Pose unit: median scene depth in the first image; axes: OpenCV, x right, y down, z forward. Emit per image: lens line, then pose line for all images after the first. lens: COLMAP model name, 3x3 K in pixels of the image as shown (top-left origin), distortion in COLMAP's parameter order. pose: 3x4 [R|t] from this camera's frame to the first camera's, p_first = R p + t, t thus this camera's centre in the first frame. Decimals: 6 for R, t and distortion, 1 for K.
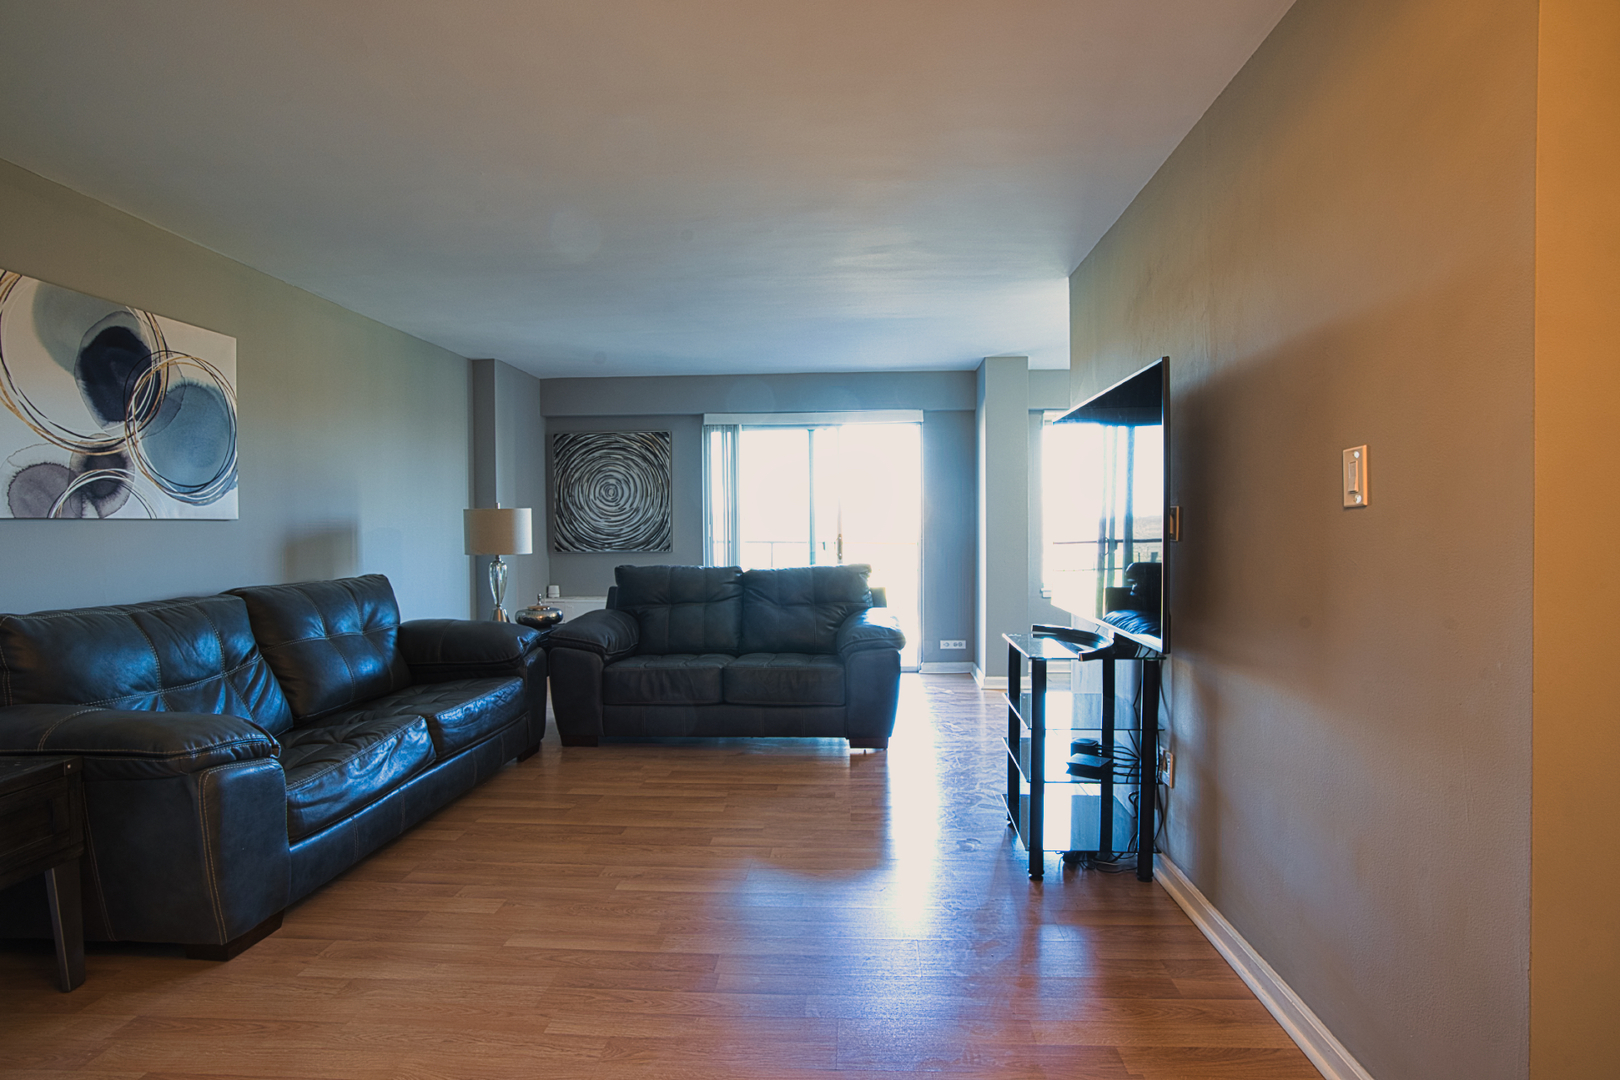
lens RADIAL K [[839.0, 0, 812.6], [0, 839.0, 540.7], [0, 0, 1]] dist [0.001513, 0.000501]
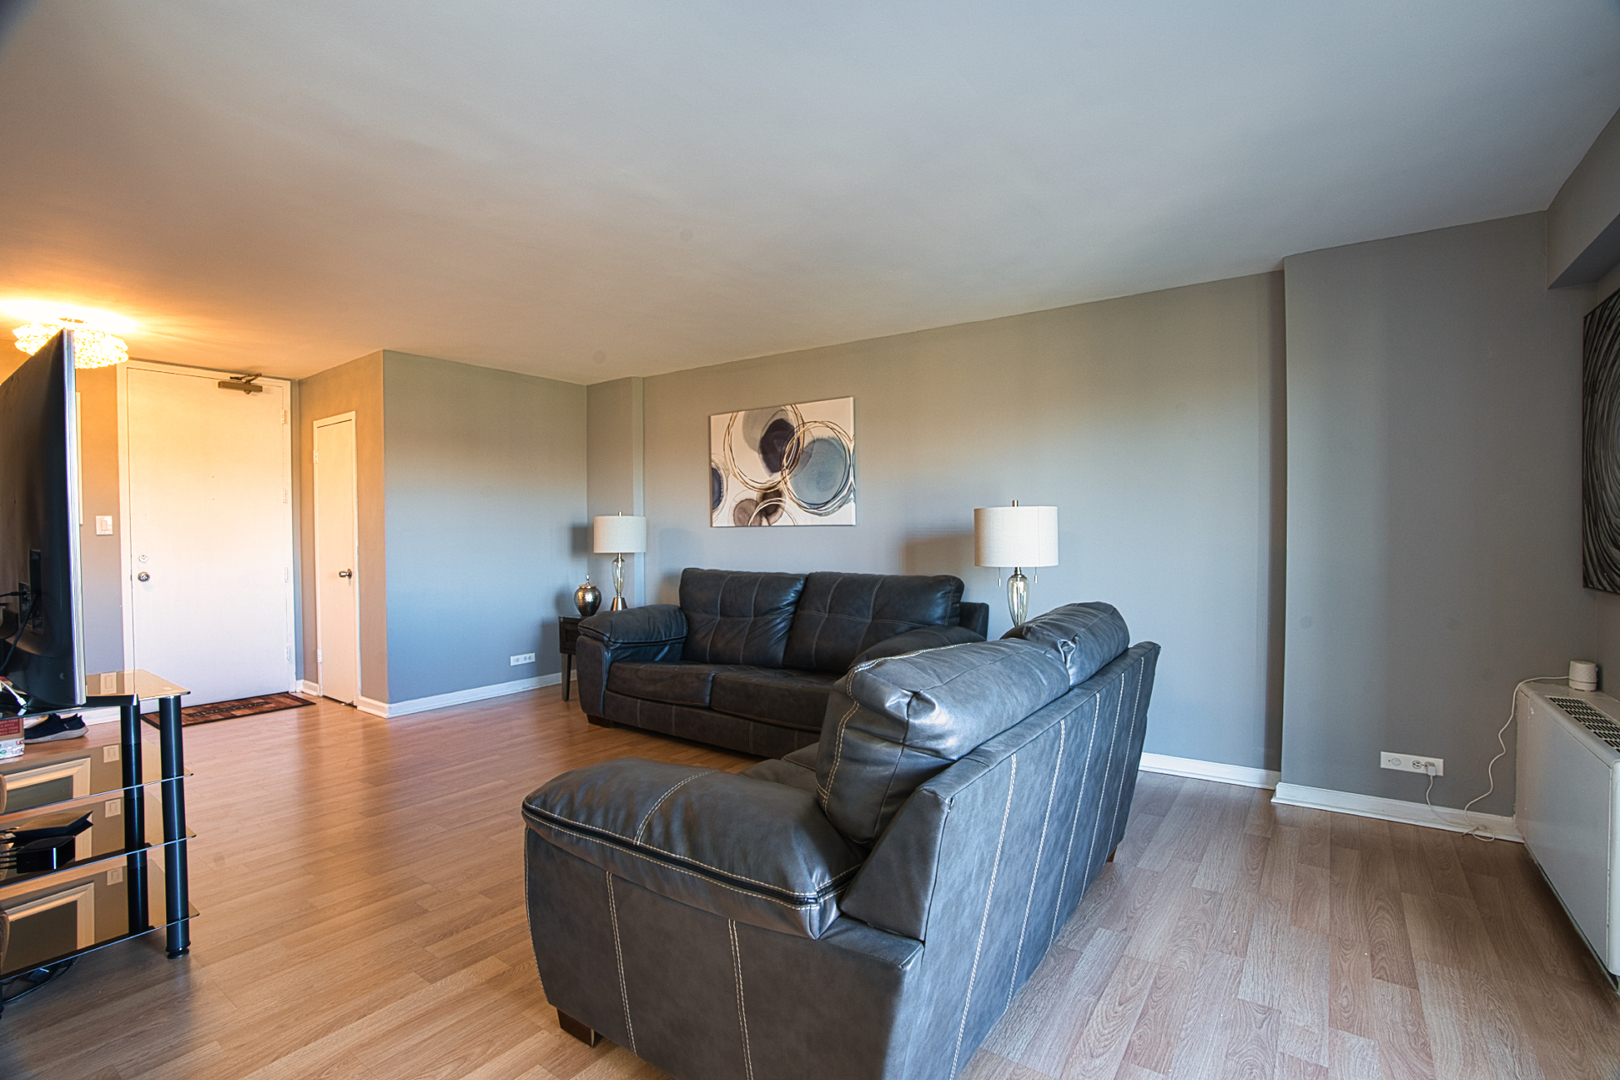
lens RADIAL K [[745.0, 0, 801.4], [0, 745.0, 540.7], [0, 0, 1]] dist [-0.053519, 0.018270]
pose [[-0.527703, 0.019750, -0.849199, 0.505511], [-0.007605, 0.999580, 0.027973, -0.038616], [0.849395, 0.021219, -0.527331, 1.868653]]
